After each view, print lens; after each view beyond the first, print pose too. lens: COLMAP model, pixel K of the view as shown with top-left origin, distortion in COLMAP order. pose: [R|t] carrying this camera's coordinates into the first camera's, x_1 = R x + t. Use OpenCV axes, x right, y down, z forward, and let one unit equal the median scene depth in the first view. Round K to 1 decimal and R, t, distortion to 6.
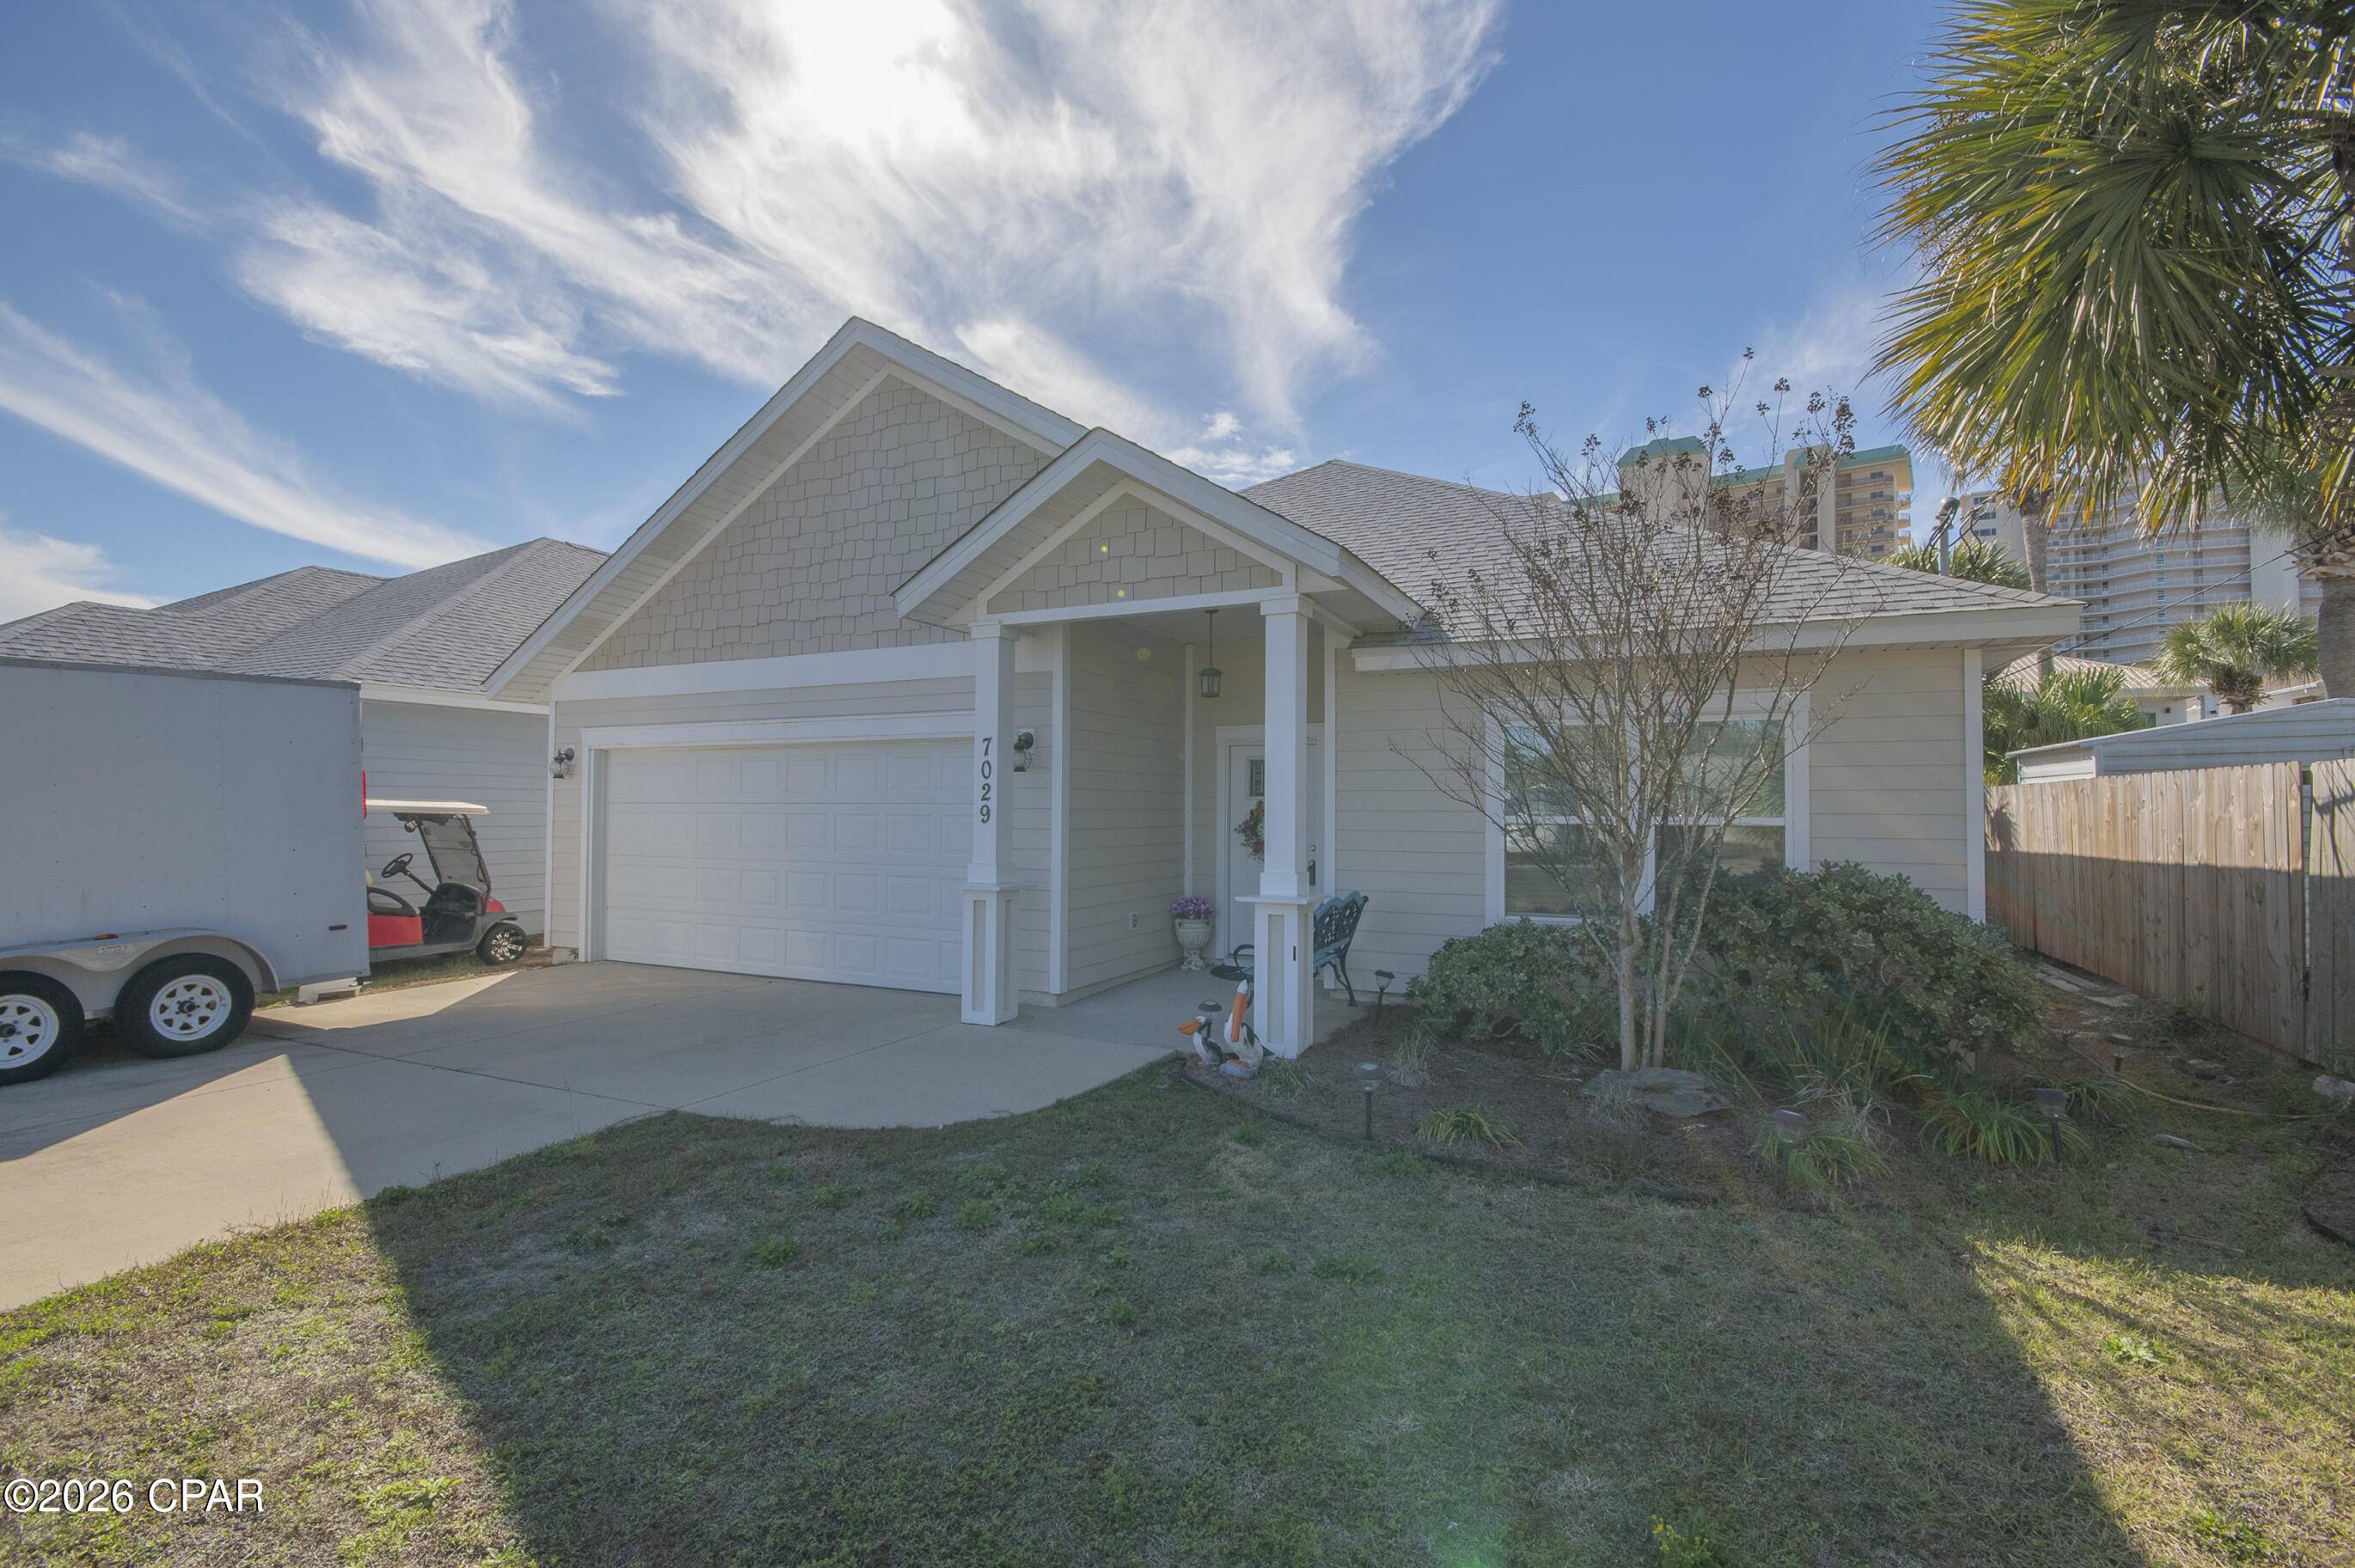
lens RADIAL K [[1033.1, 0, 1185.0], [0, 1033.1, 817.5], [0, 0, 1]] dist [0.018827, 0.000000]
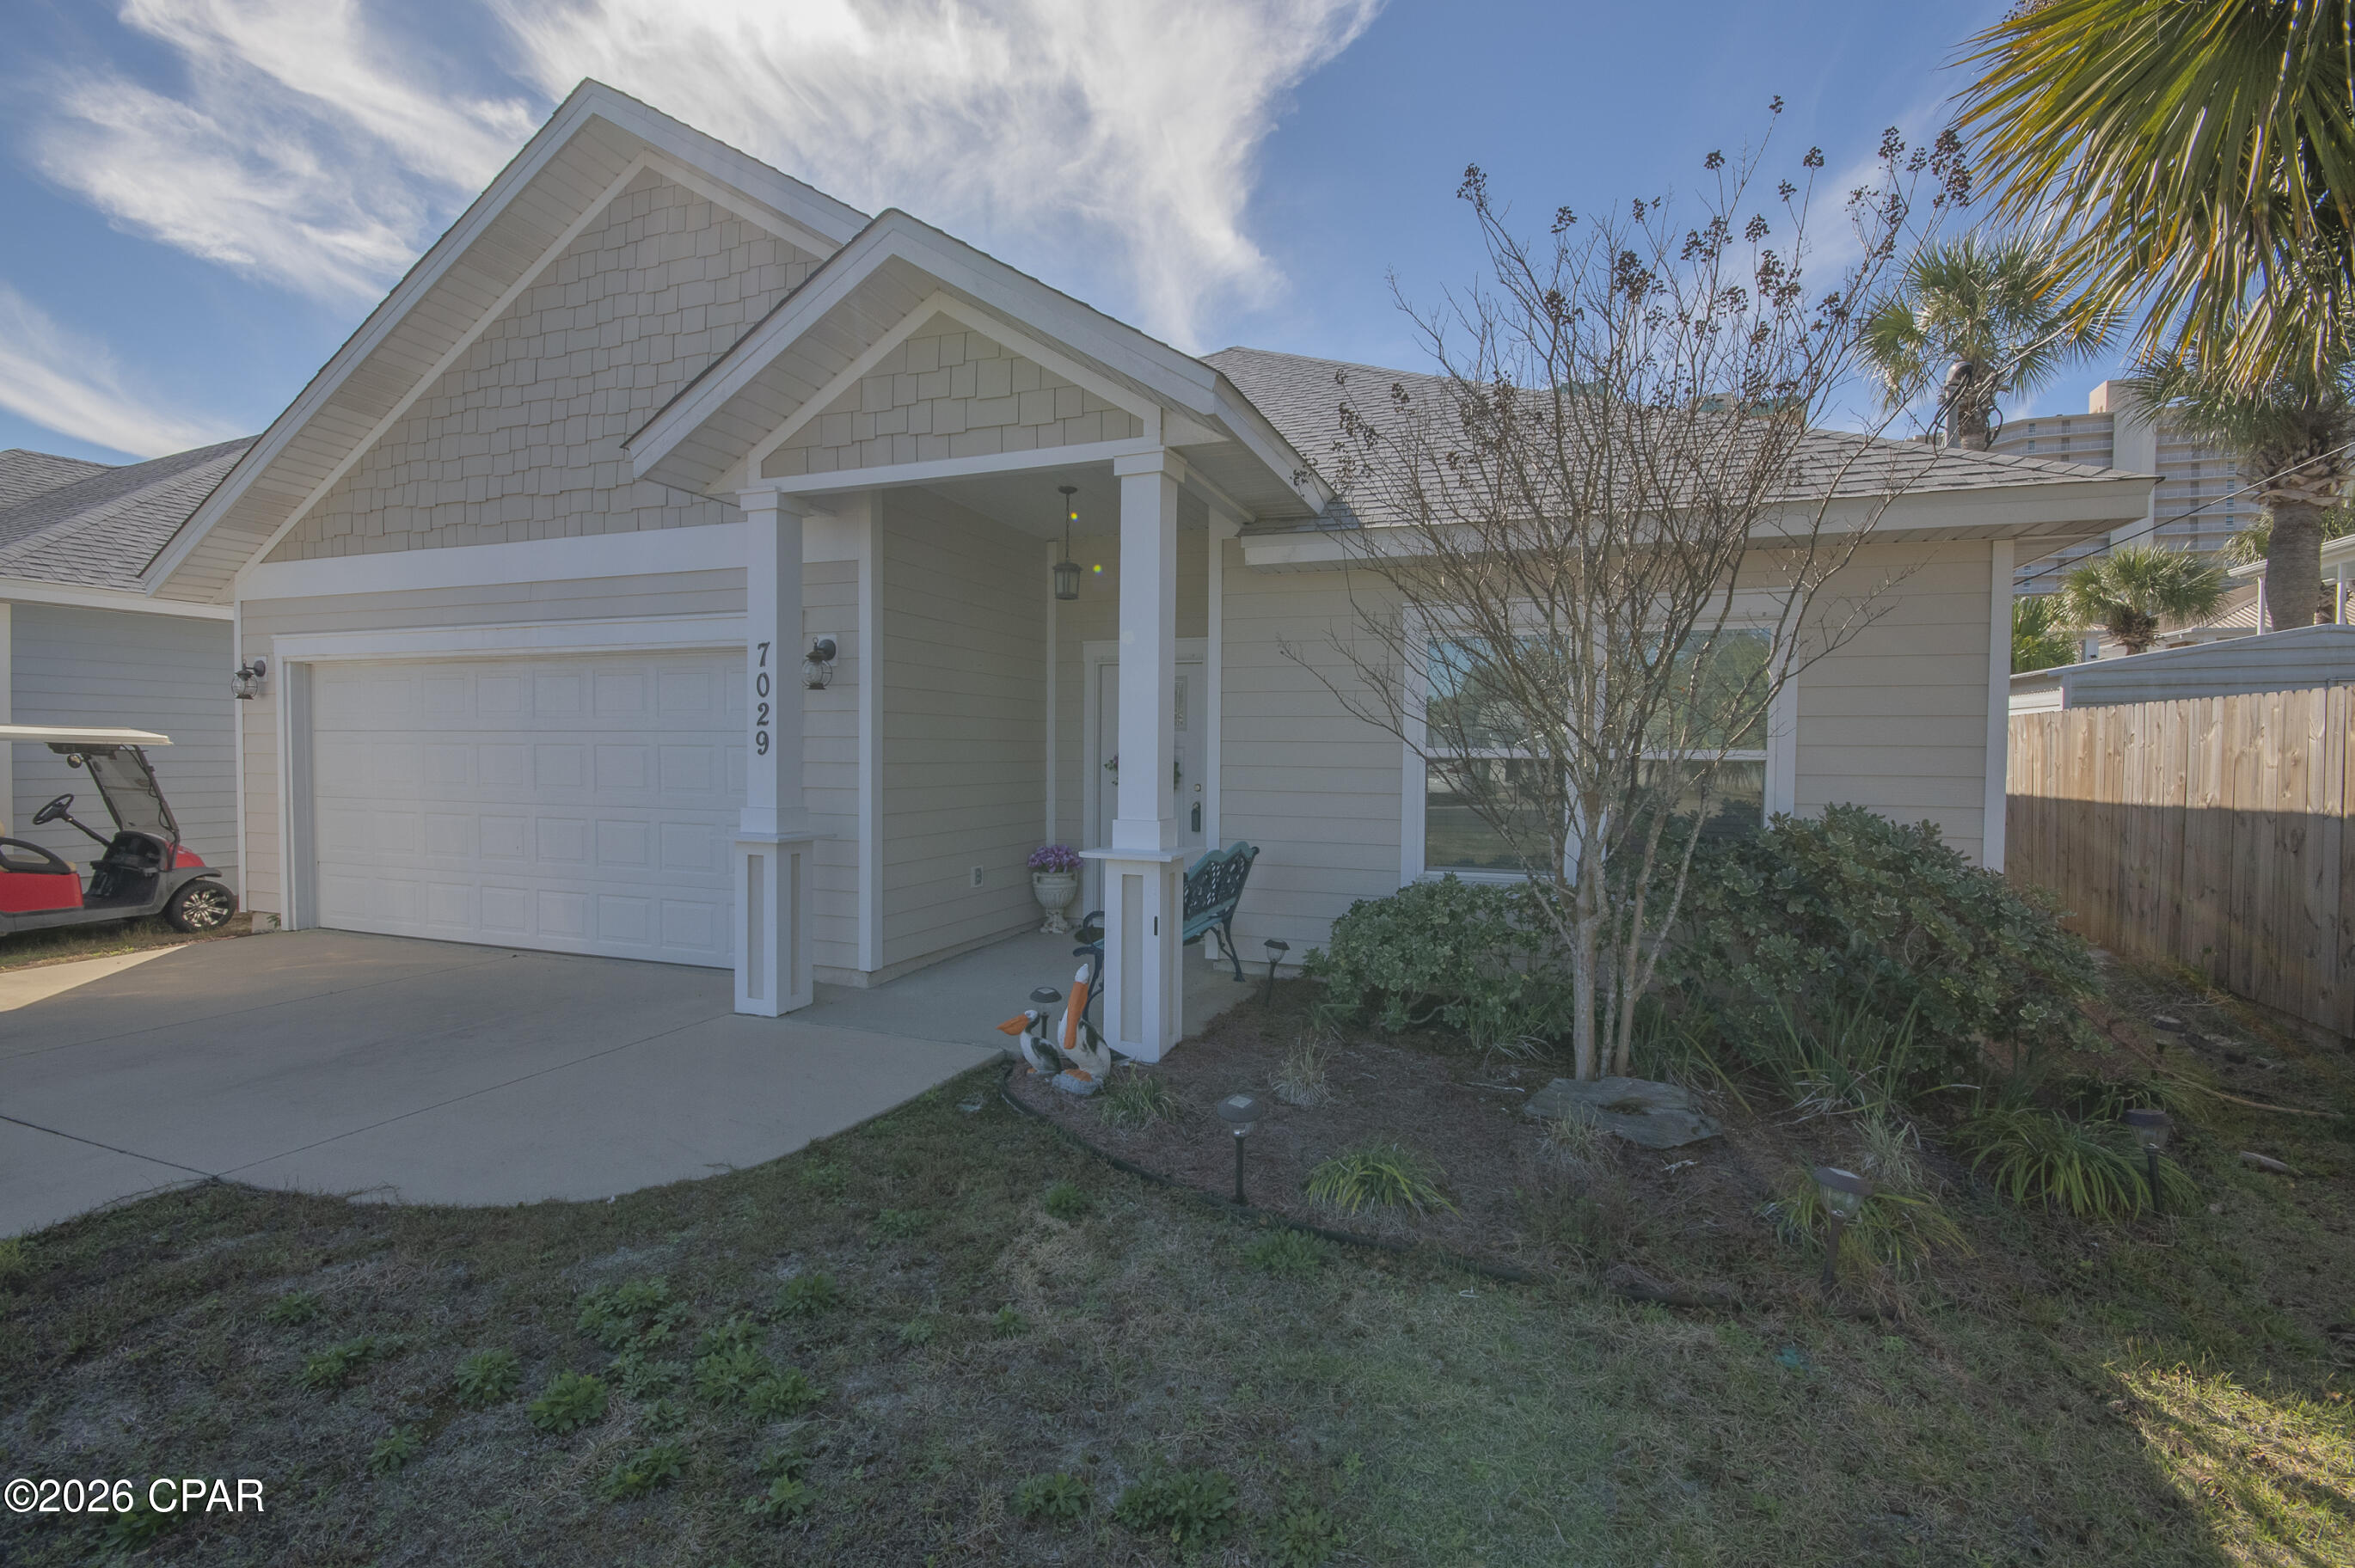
lens RADIAL K [[1035.2, 0, 1190.2], [0, 1035.2, 779.4], [0, 0, 1]] dist [0.013094, -0.014767]
pose [[0.995223, 0.003163, 0.097577, 0.043507], [-0.004807, 0.999850, 0.016611, 0.008931], [-0.097510, -0.017001, 0.995089, 0.190229]]
